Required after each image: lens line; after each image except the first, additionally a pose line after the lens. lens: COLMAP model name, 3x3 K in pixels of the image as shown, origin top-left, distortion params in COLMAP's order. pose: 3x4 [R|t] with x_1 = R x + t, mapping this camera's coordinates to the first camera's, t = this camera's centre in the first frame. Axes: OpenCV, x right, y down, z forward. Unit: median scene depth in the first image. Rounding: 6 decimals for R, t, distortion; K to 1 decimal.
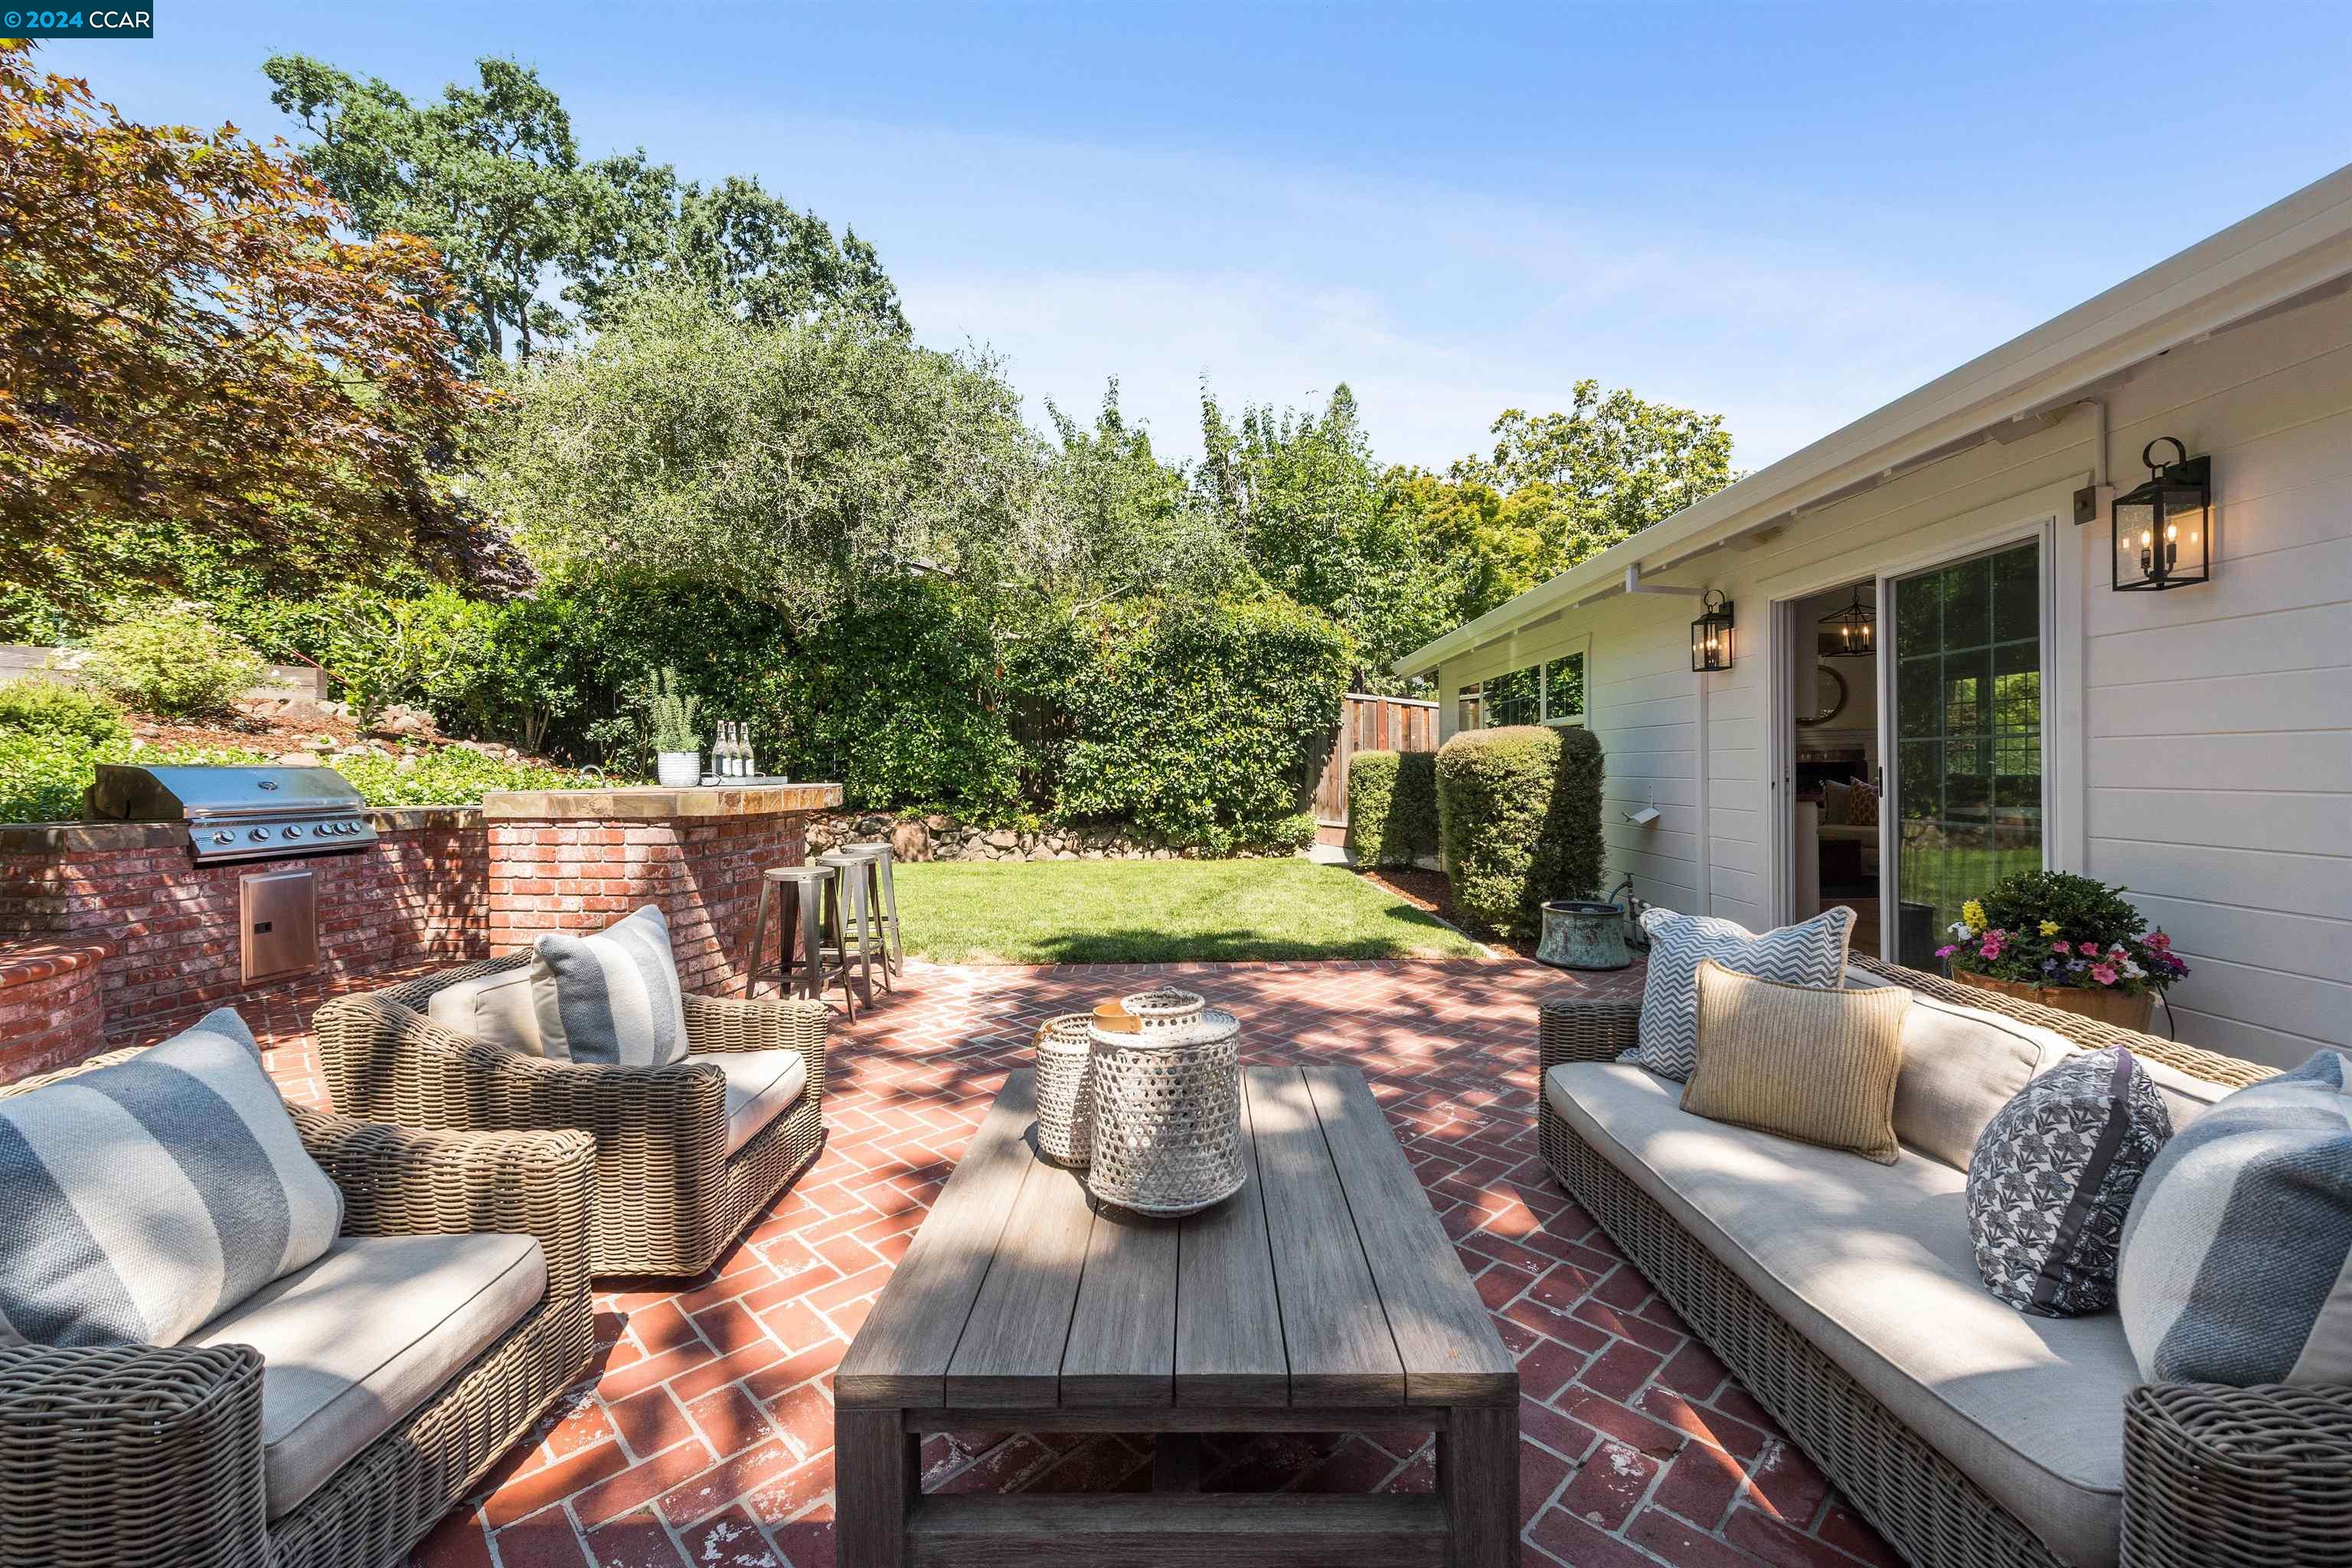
lens RADIAL K [[985.7, 0, 1203.6], [0, 985.7, 784.3], [0, 0, 1]] dist [-0.000097, -0.000521]
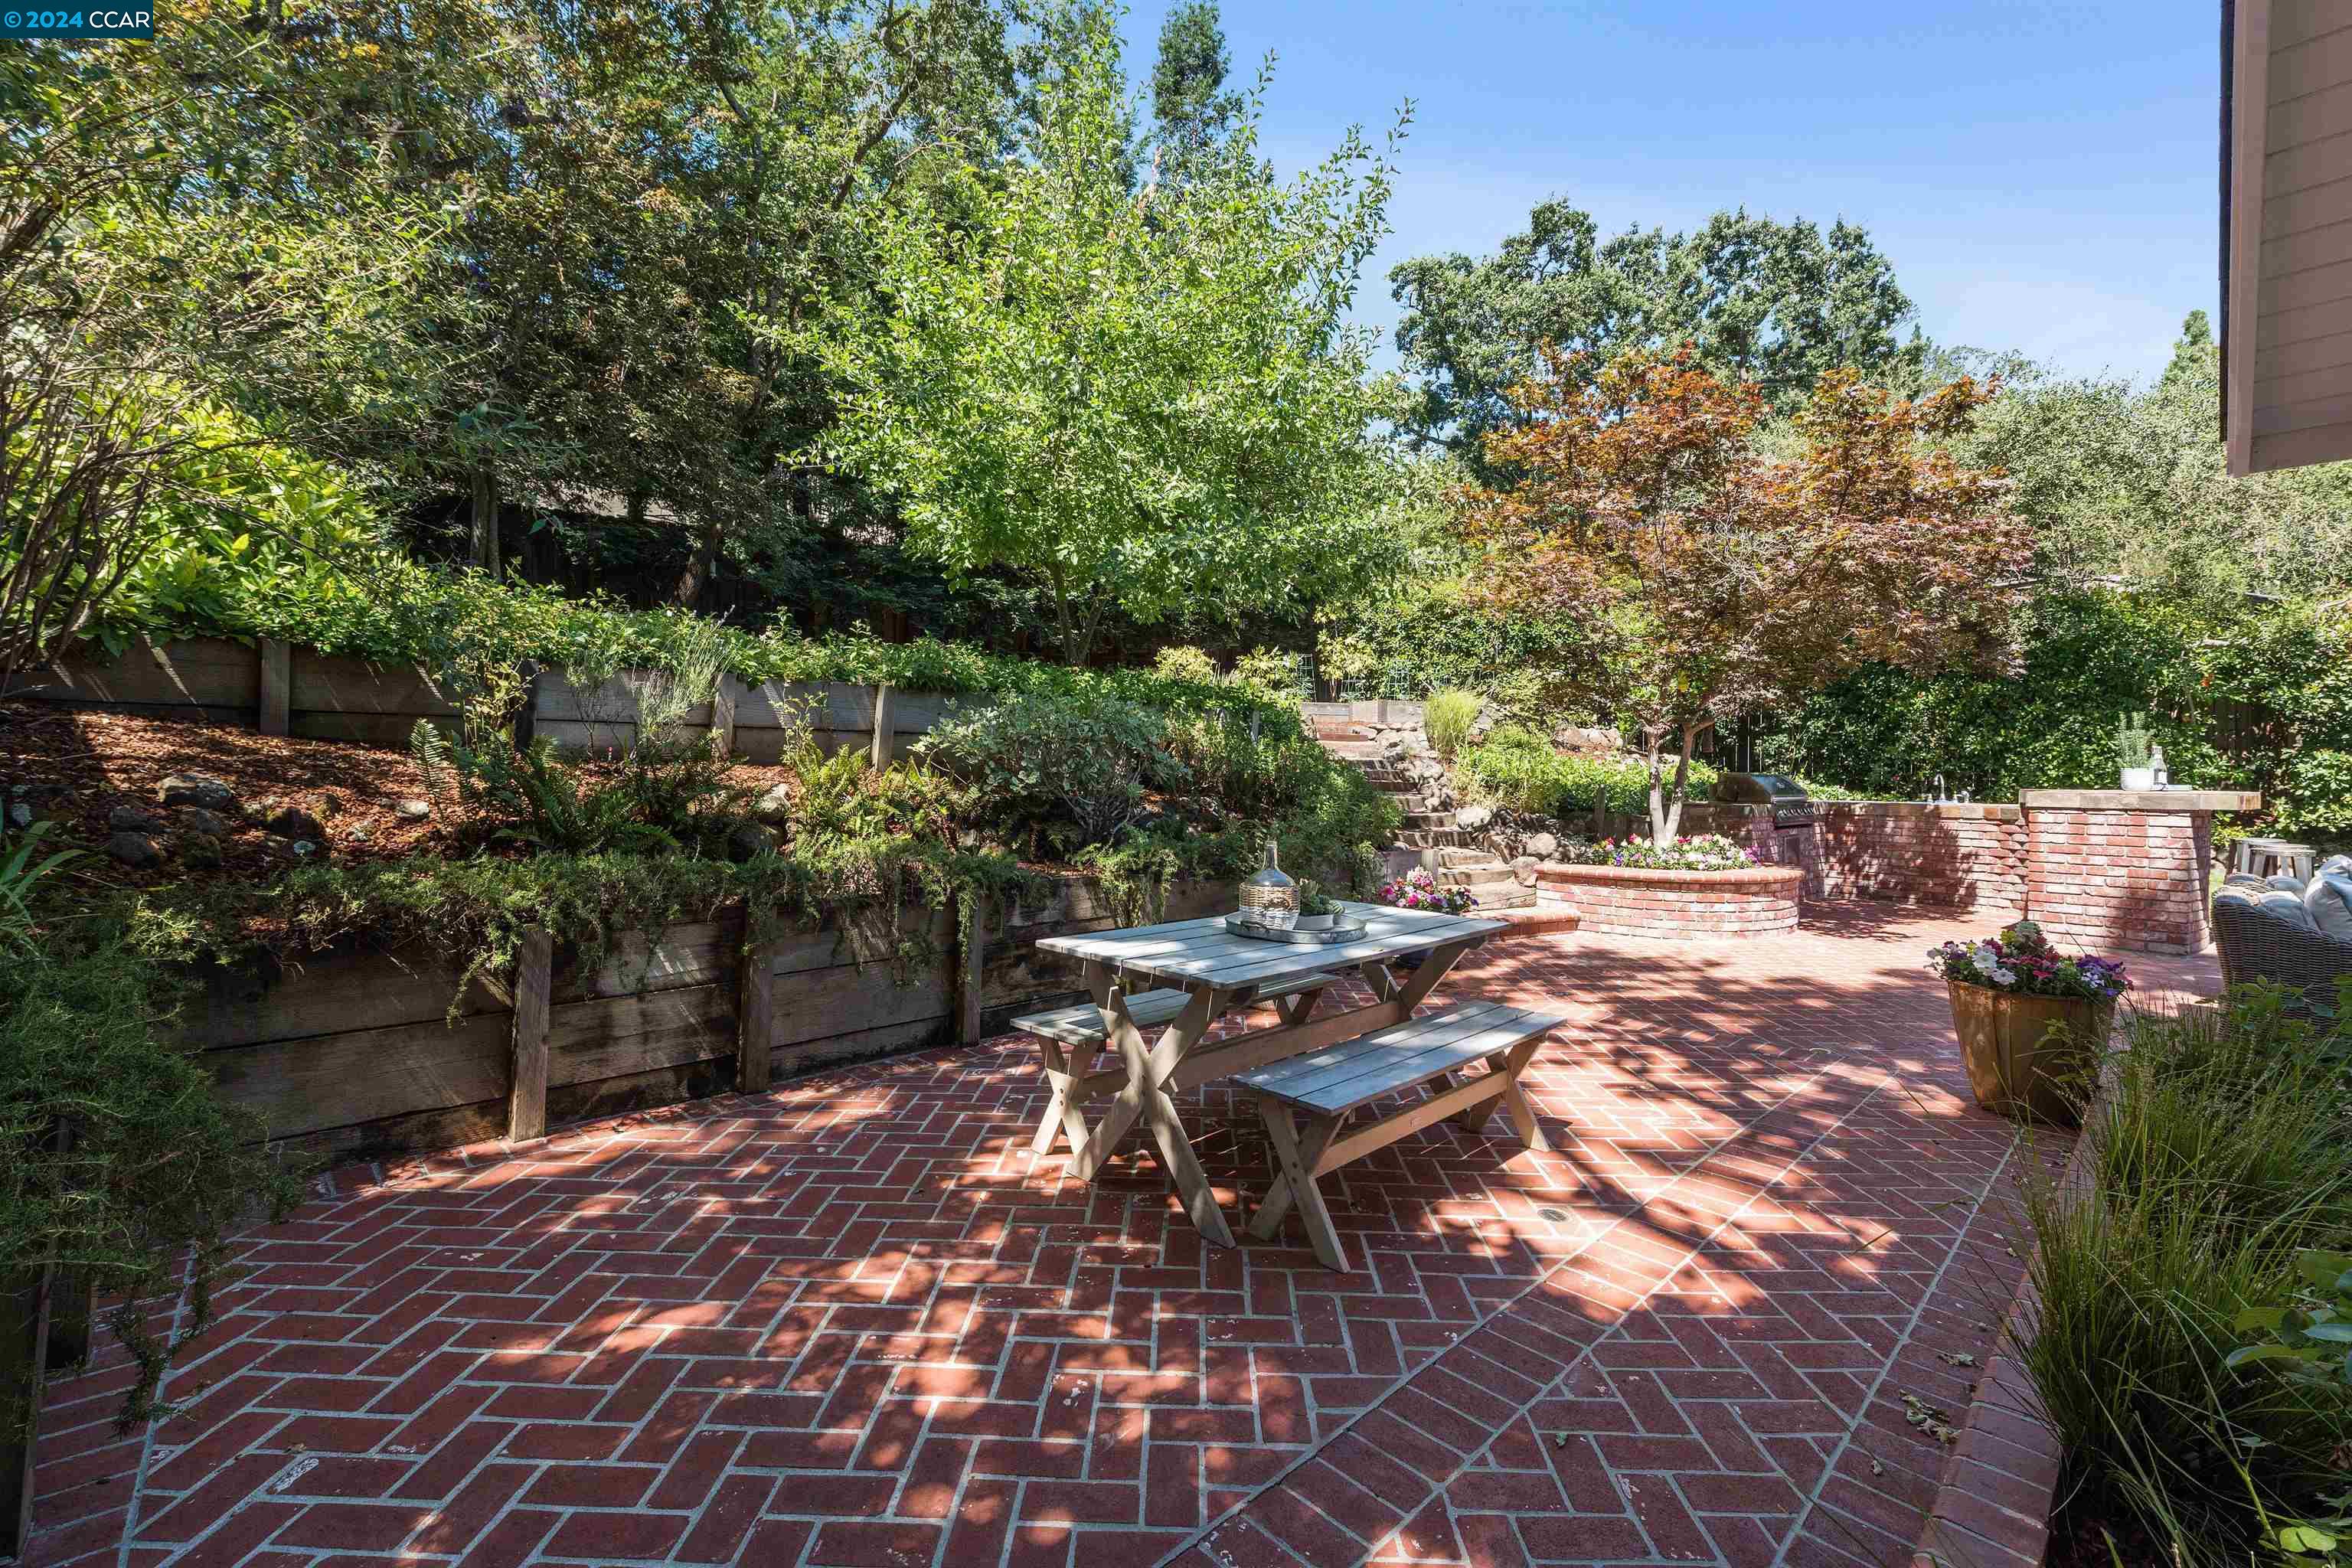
lens RADIAL K [[1042.2, 0, 1176.0], [0, 1042.2, 784.0], [0, 0, 1]] dist [0.002384, -0.000250]
pose [[0.686681, 0.010115, -0.726889, -0.147505], [-0.016685, 0.999859, -0.001849, 0.007611], [0.726768, 0.013398, 0.686753, -0.446679]]
